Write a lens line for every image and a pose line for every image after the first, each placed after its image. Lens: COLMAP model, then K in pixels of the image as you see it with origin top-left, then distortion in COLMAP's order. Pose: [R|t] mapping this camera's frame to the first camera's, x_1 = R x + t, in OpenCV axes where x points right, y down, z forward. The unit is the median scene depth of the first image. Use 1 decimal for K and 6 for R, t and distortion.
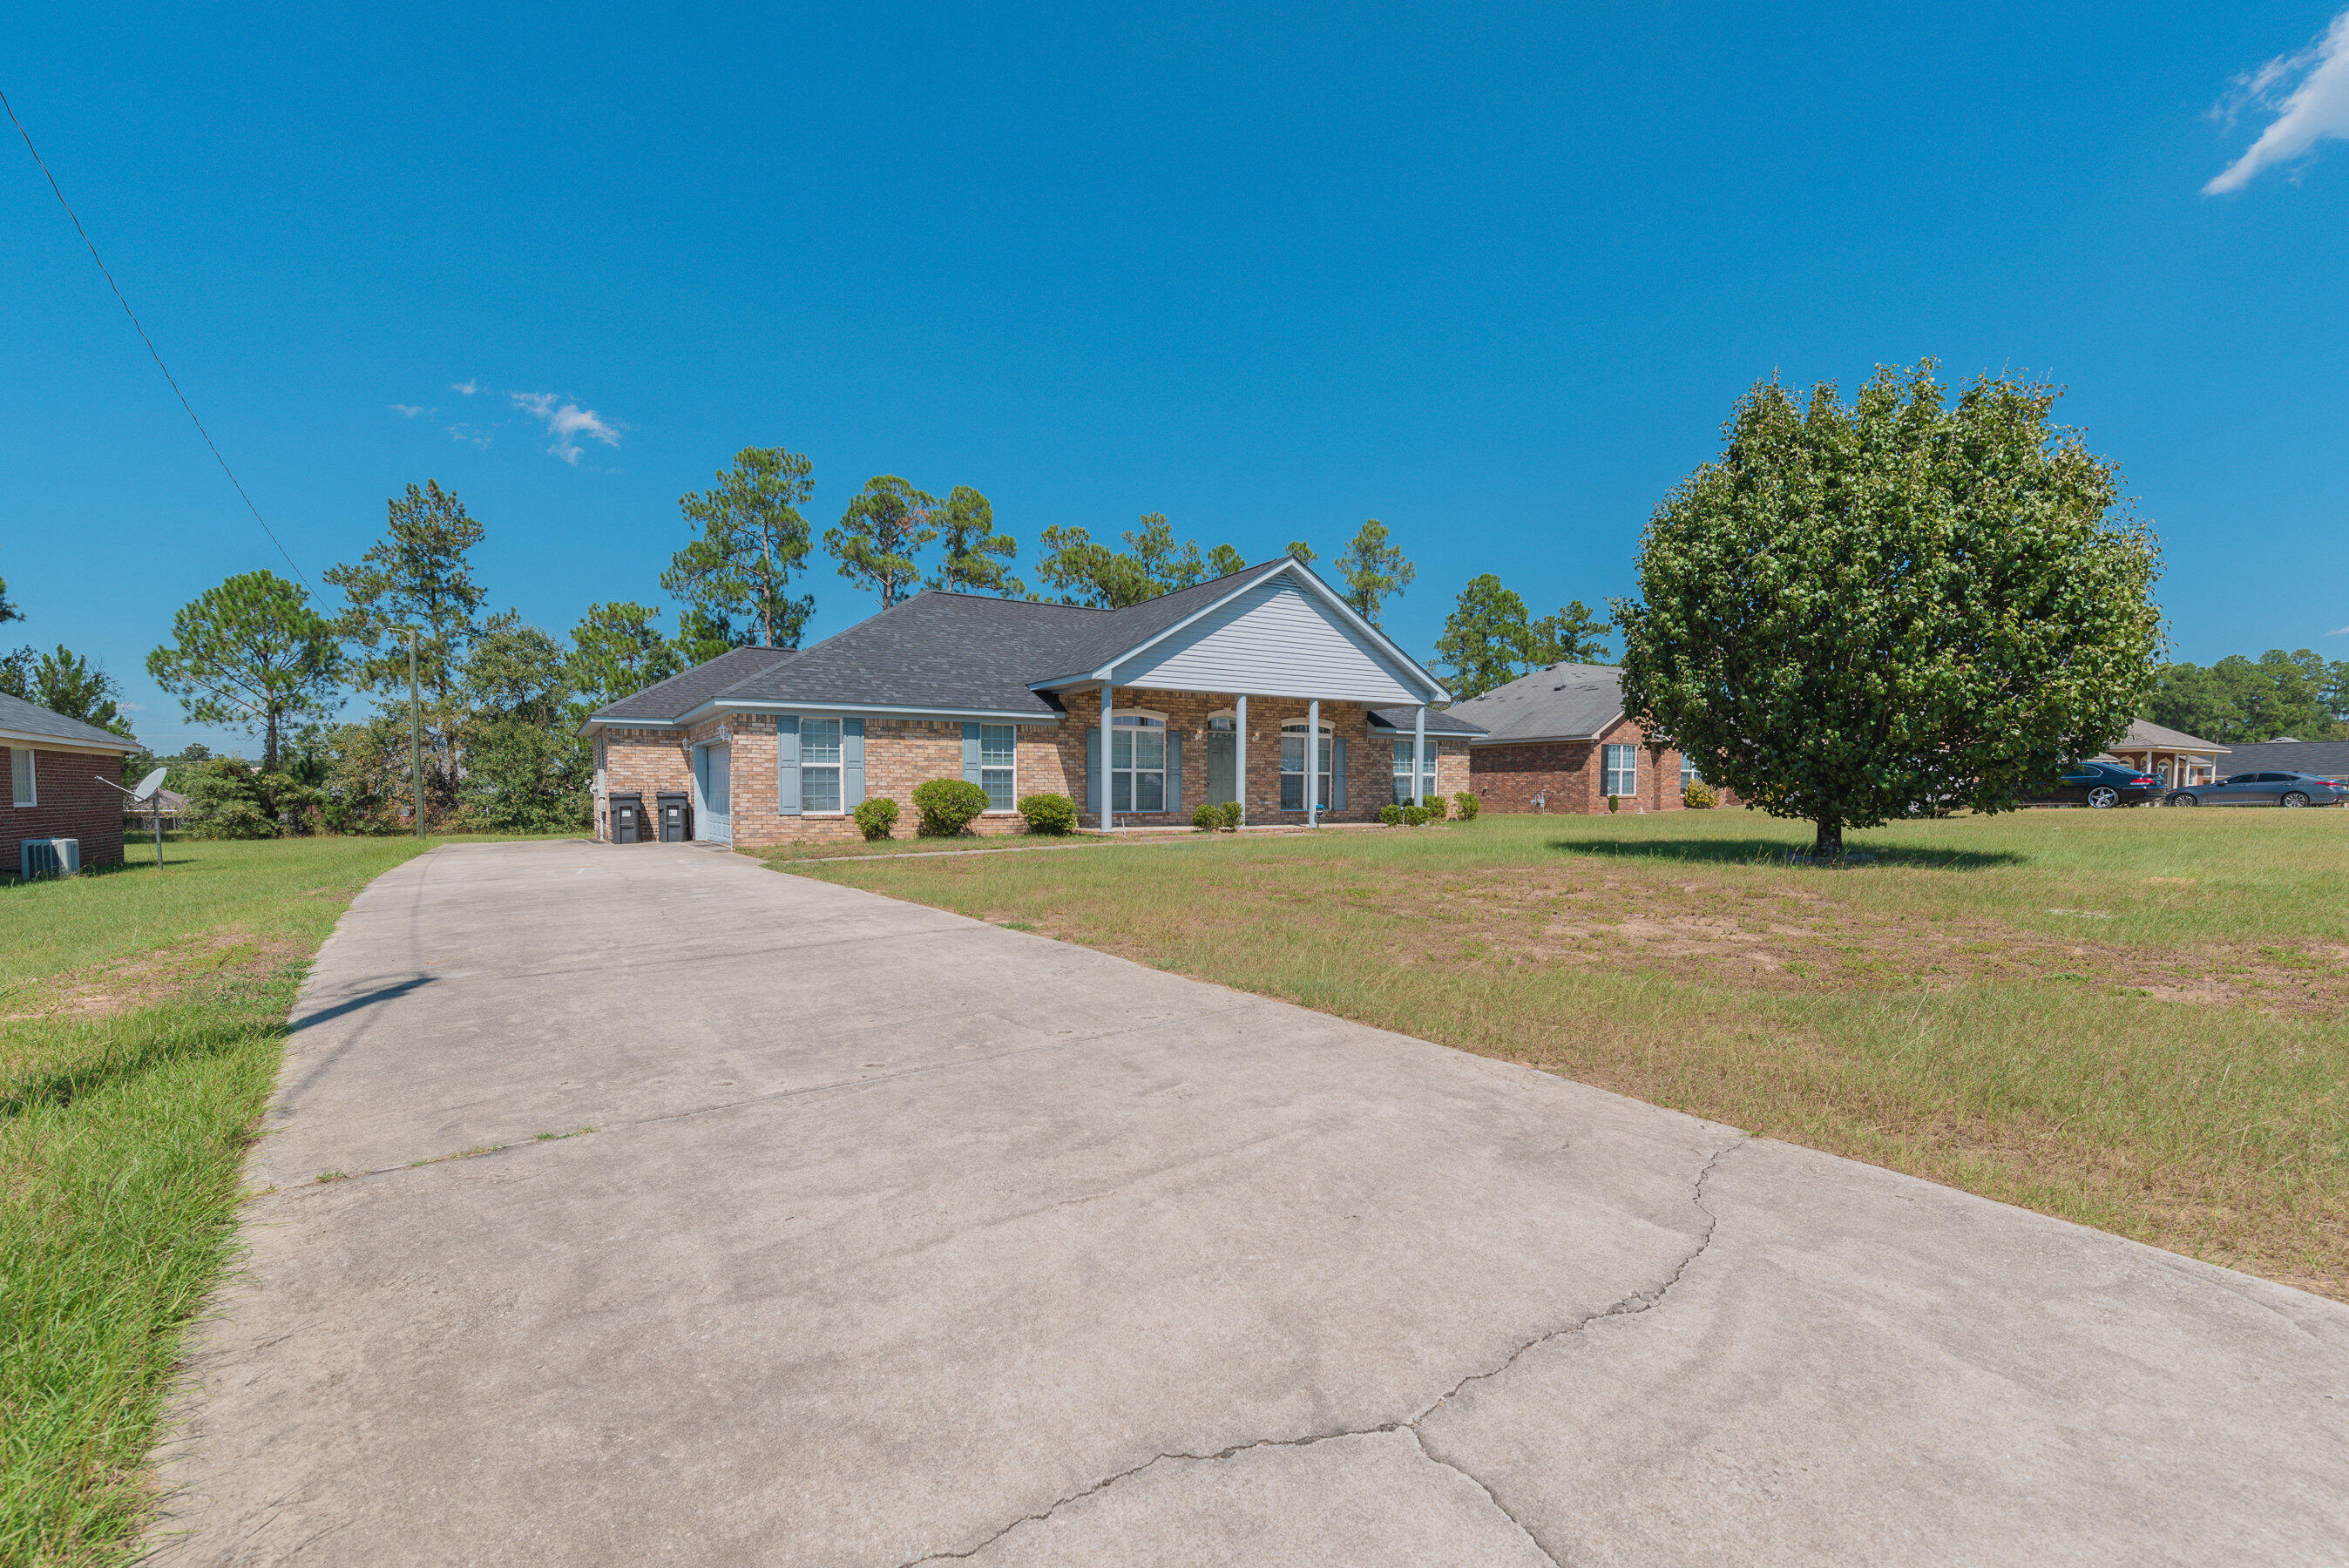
lens RADIAL K [[1025.8, 0, 1174.7], [0, 1025.8, 851.8], [0, 0, 1]] dist [0.001256, 0.000376]
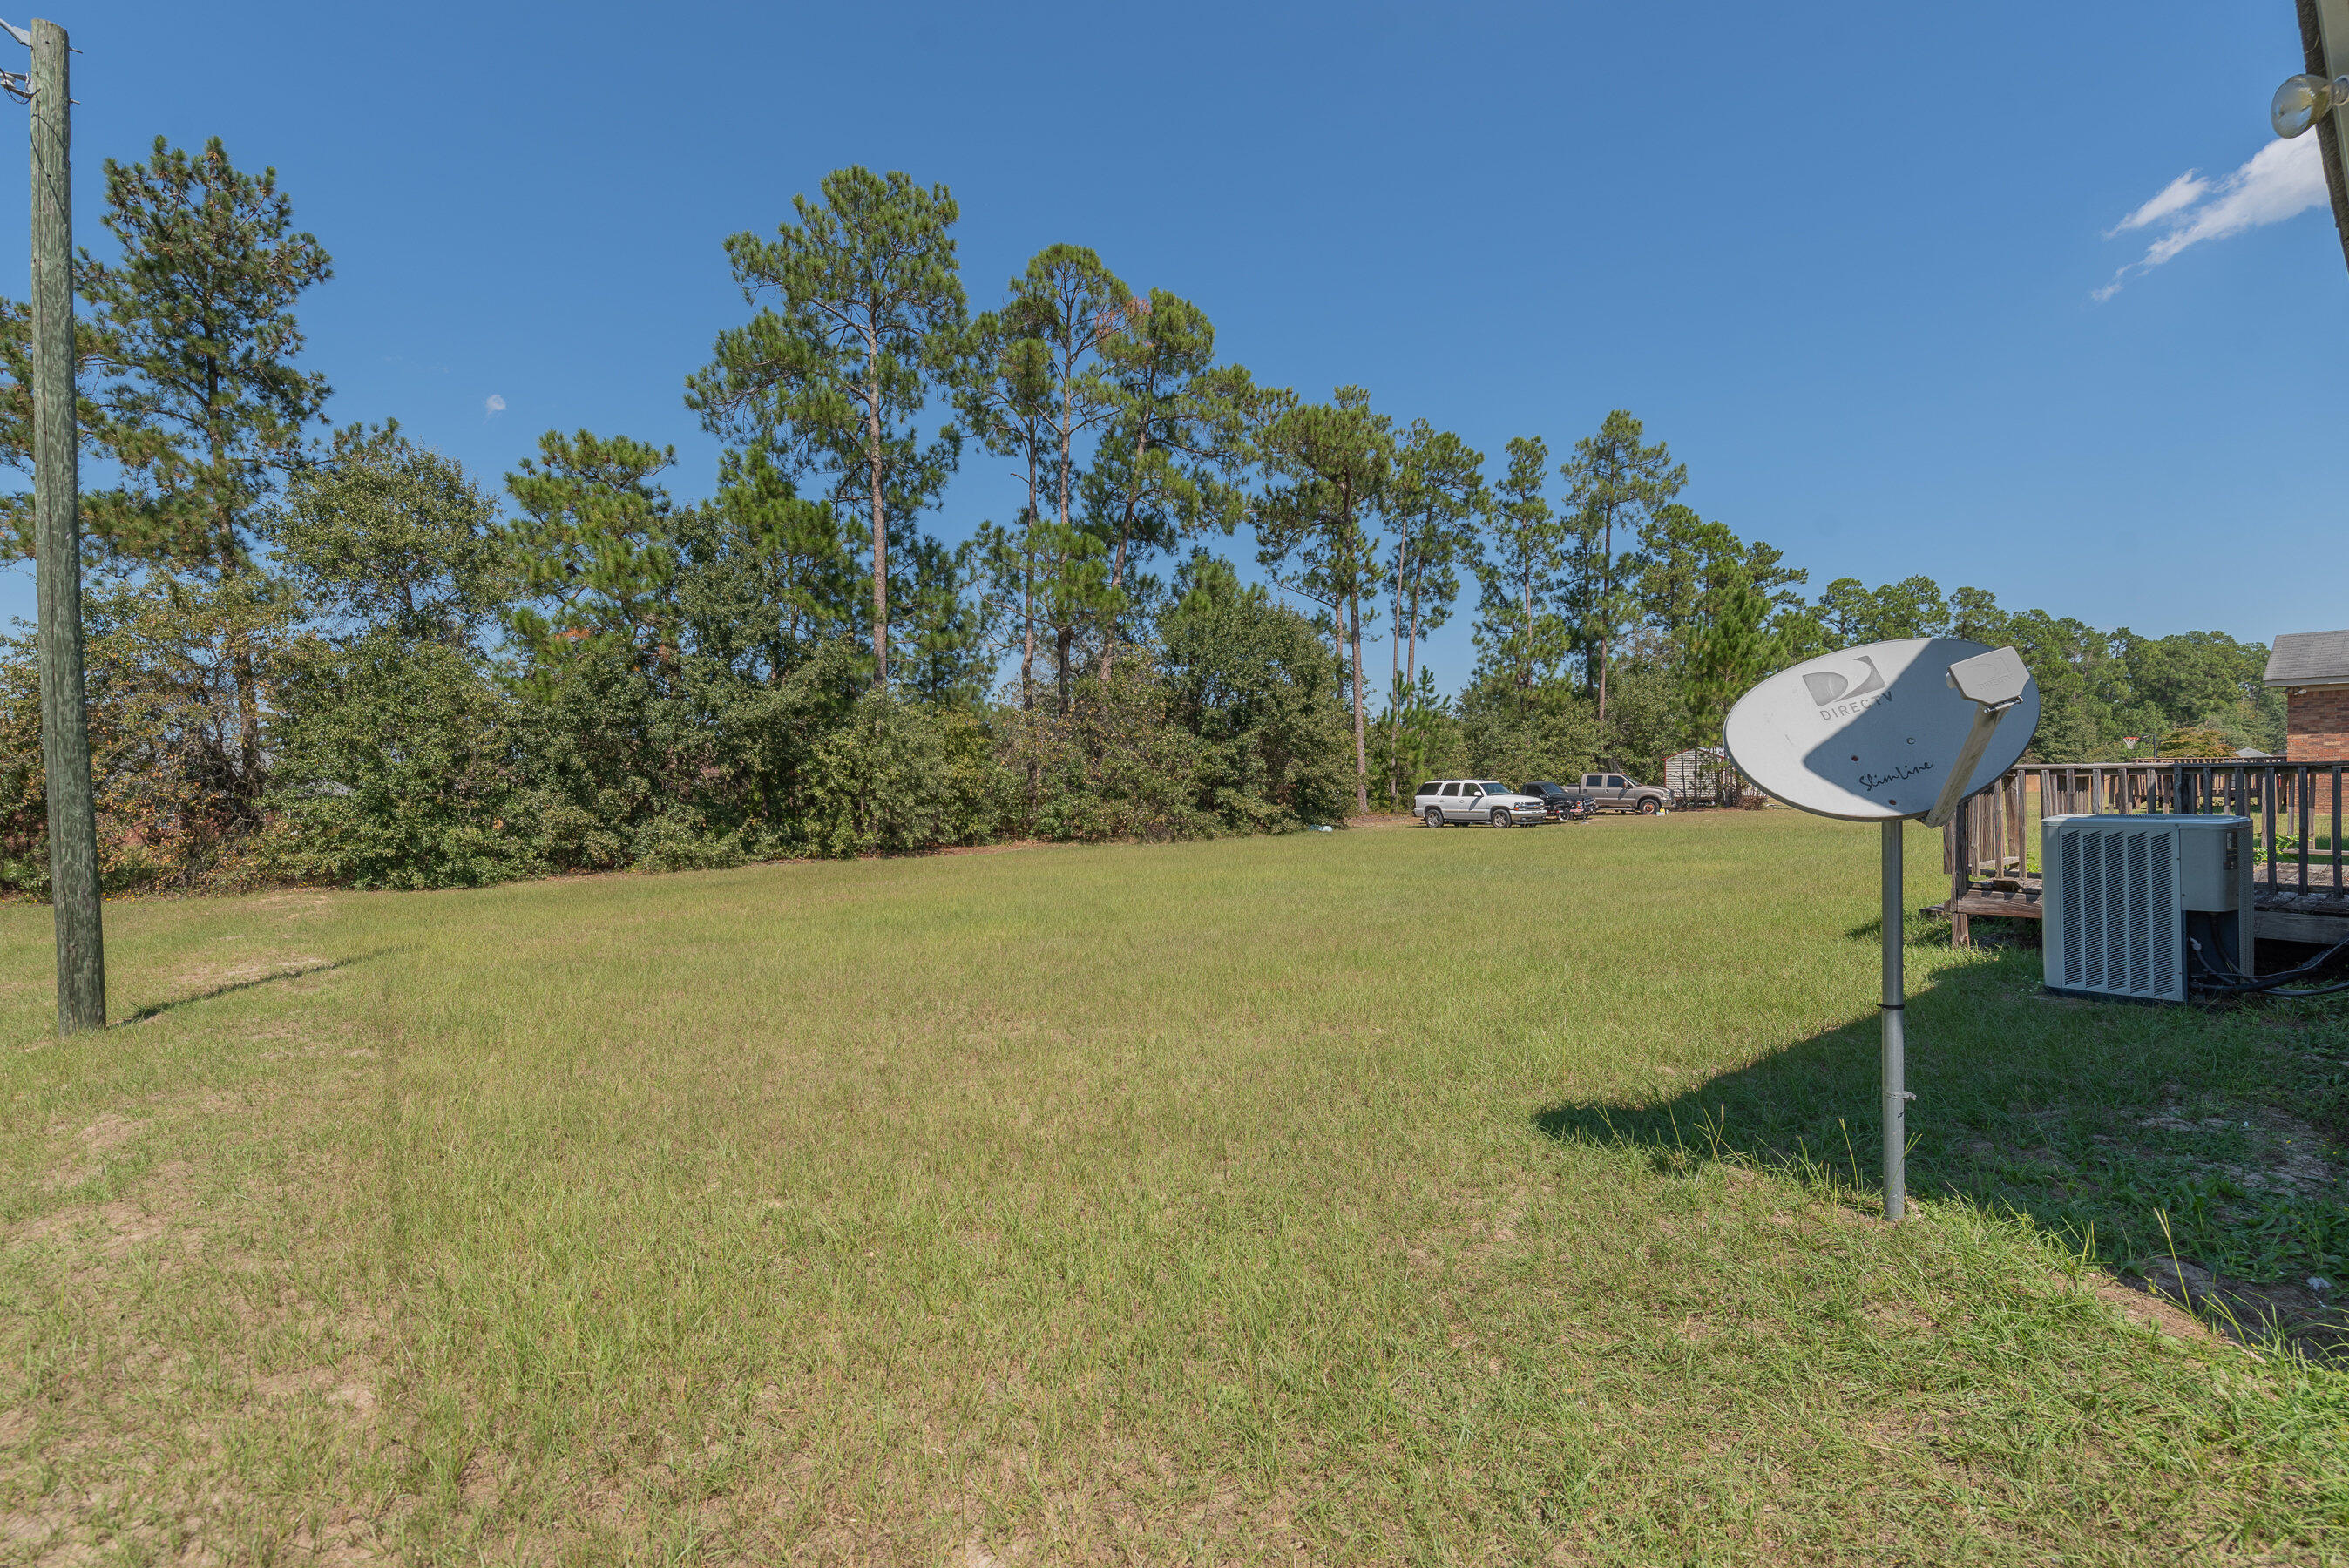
lens RADIAL K [[1015.2, 0, 1169.2], [0, 1015.2, 794.5], [0, 0, 1]] dist [-0.000291, -0.000061]
pose [[0.992519, -0.015180, 0.121143, -0.368328], [0.020713, 0.998793, -0.044547, -0.030590], [-0.120321, 0.046723, 0.991635, 0.527022]]
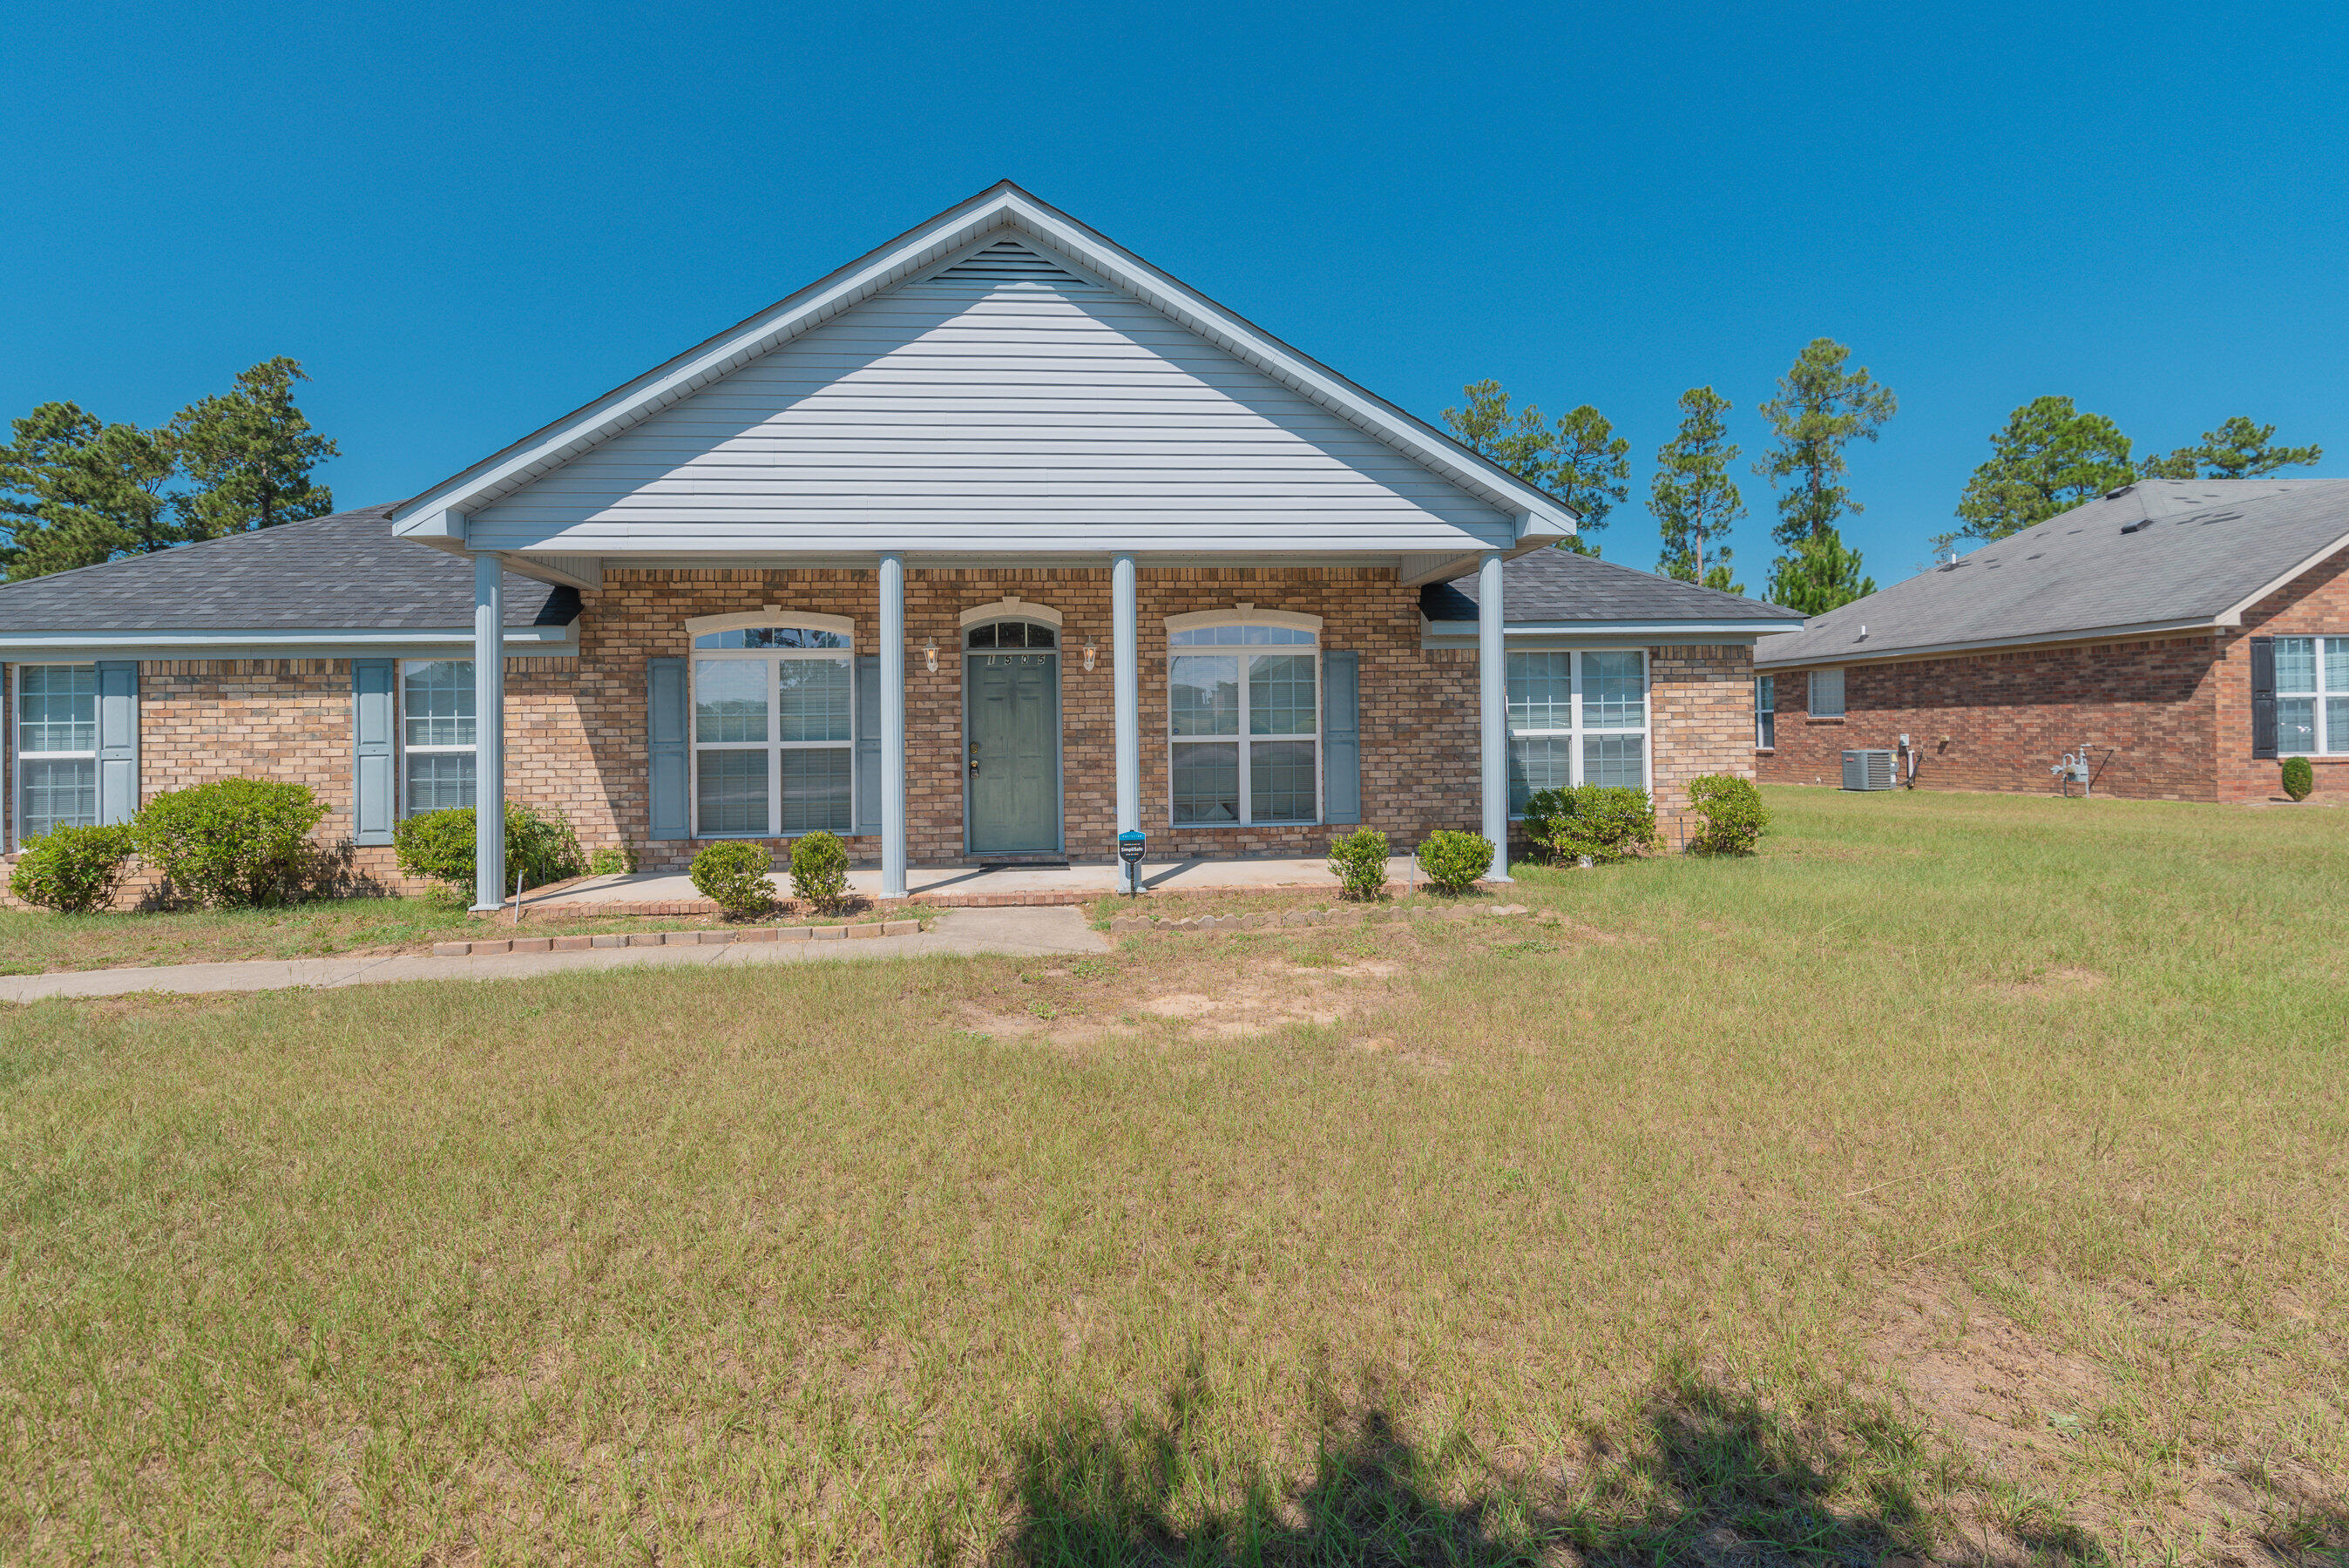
lens RADIAL K [[1052.1, 0, 1103.3], [0, 1052.1, 720.6], [0, 0, 1]] dist [-0.000563, -0.001080]
pose [[0.892284, -0.020760, -0.450997, 0.130514], [-0.009241, 0.997893, -0.064218, -0.026513], [0.451380, 0.061468, 0.890212, 0.278798]]
